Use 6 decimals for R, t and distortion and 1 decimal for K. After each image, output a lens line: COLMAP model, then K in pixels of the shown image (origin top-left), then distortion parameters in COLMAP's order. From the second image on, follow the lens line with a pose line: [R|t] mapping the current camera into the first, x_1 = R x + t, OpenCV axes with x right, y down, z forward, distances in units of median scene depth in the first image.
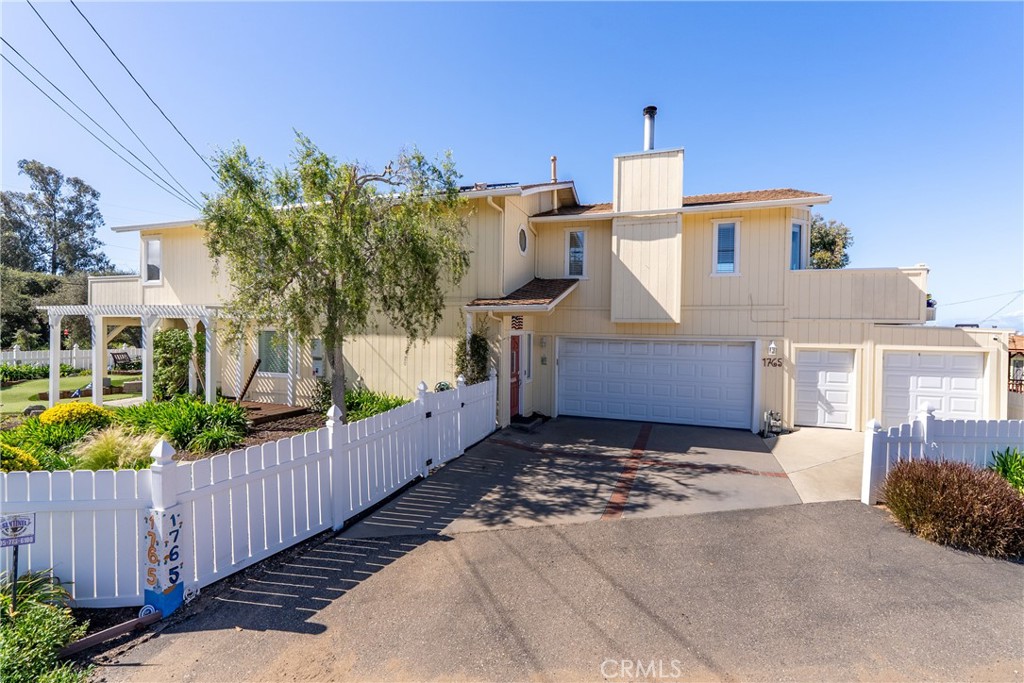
lens RADIAL K [[463.4, 0, 513.9], [0, 463.4, 339.0], [0, 0, 1]] dist [-0.009187, -0.000171]
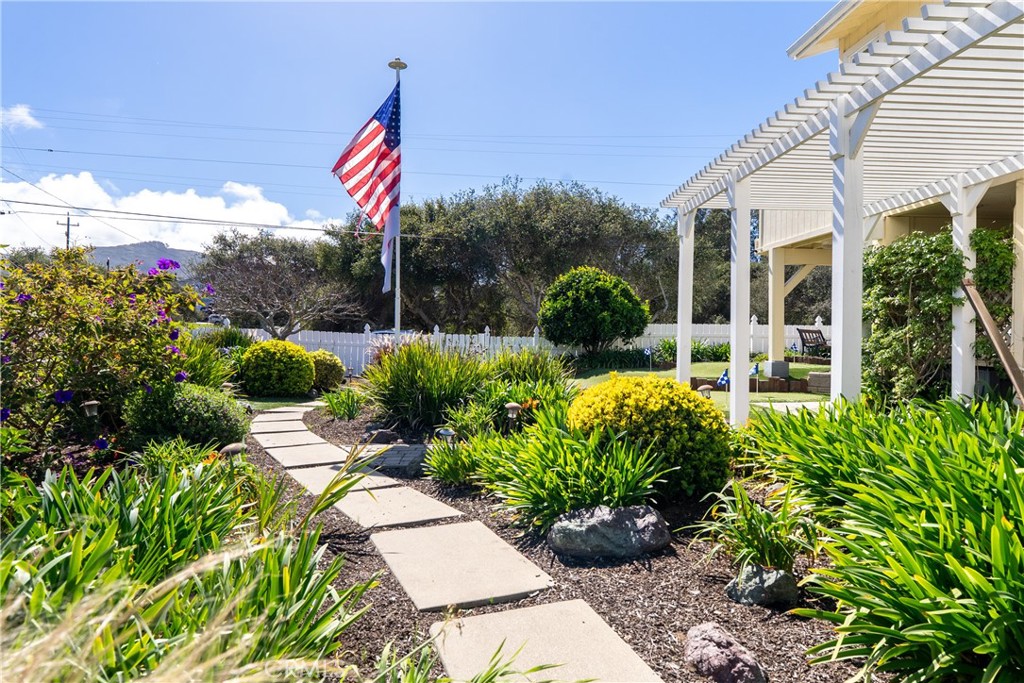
lens RADIAL K [[617.5, 0, 512.8], [0, 617.5, 337.6], [0, 0, 1]] dist [-0.001157, -0.000236]
pose [[0.383161, -0.002489, -0.923678, -0.384757], [-0.012595, 0.999889, -0.007920, 0.076231], [0.923596, 0.014669, 0.383087, 0.490181]]
